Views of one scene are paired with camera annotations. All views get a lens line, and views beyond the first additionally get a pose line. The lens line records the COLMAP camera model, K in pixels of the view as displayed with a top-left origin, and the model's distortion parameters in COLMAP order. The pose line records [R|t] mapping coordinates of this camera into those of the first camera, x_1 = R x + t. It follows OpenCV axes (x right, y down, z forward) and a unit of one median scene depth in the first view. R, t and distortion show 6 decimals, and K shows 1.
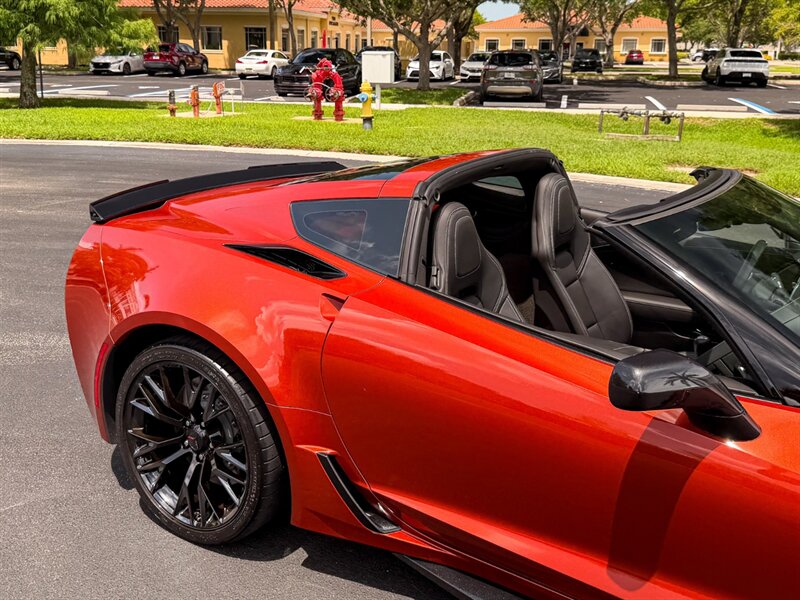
lens RADIAL K [[792.3, 0, 390.0], [0, 792.3, 228.4], [0, 0, 1]] dist [0.164844, -0.361541]
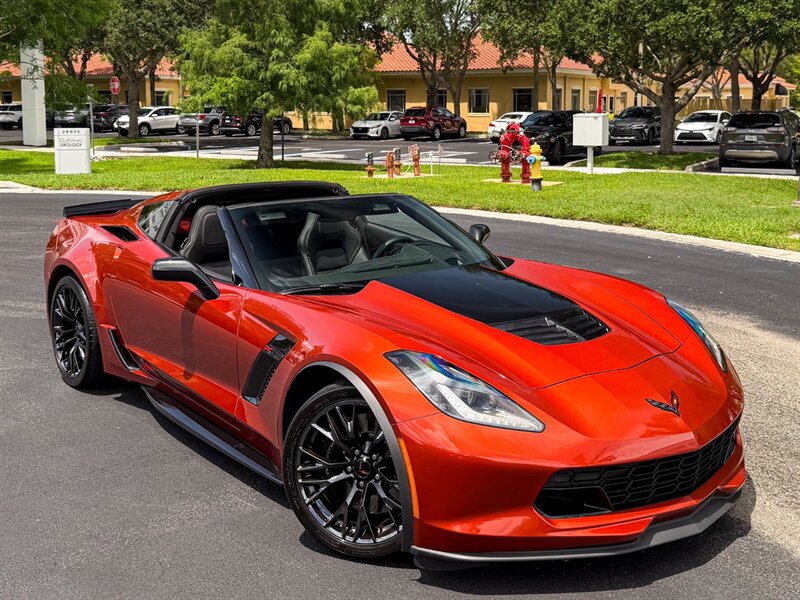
lens RADIAL K [[932.6, 0, 428.7], [0, 932.6, 198.0], [0, 0, 1]] dist [0.216803, -0.537189]
pose [[0.950882, 0.022271, -0.308751, 0.121540], [-0.061103, 0.991288, -0.116680, 0.017270], [0.303463, 0.129815, 0.943959, -0.086602]]
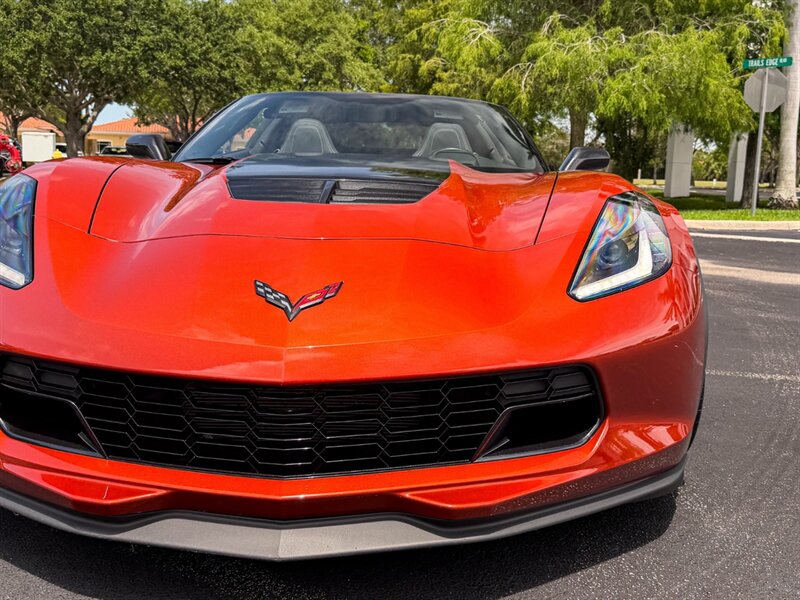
lens RADIAL K [[793.0, 0, 446.7], [0, 793.0, 255.1], [0, 0, 1]] dist [0.161595, -0.327321]
pose [[0.855659, -0.038196, 0.516128, -0.088798], [0.091888, 0.992641, -0.078875, 0.057457], [-0.509317, 0.114916, 0.852872, -0.130341]]
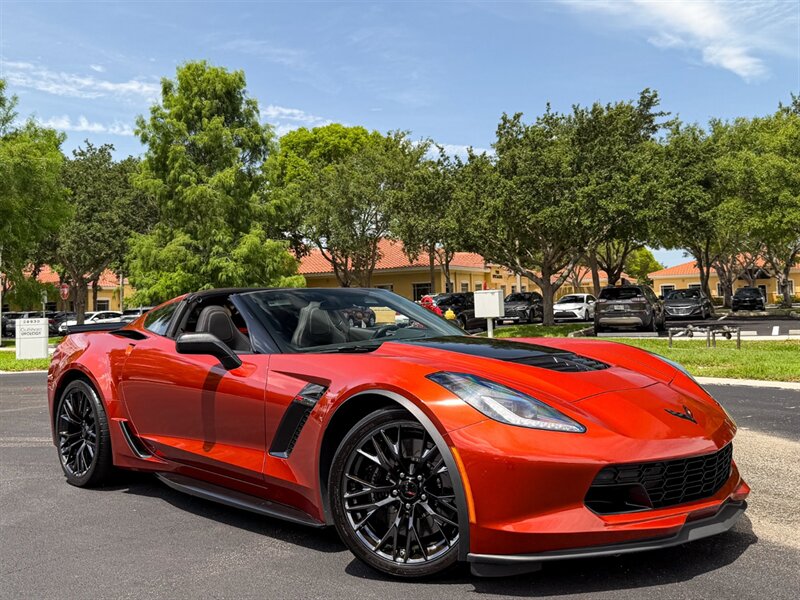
lens RADIAL K [[794.1, 0, 412.6], [0, 794.1, 260.9], [0, 0, 1]] dist [0.180865, -0.400913]
pose [[0.975704, -0.056962, -0.211557, 0.098738], [-0.003751, 0.961126, -0.276084, 0.041517], [0.219059, 0.270170, 0.937561, -0.078097]]
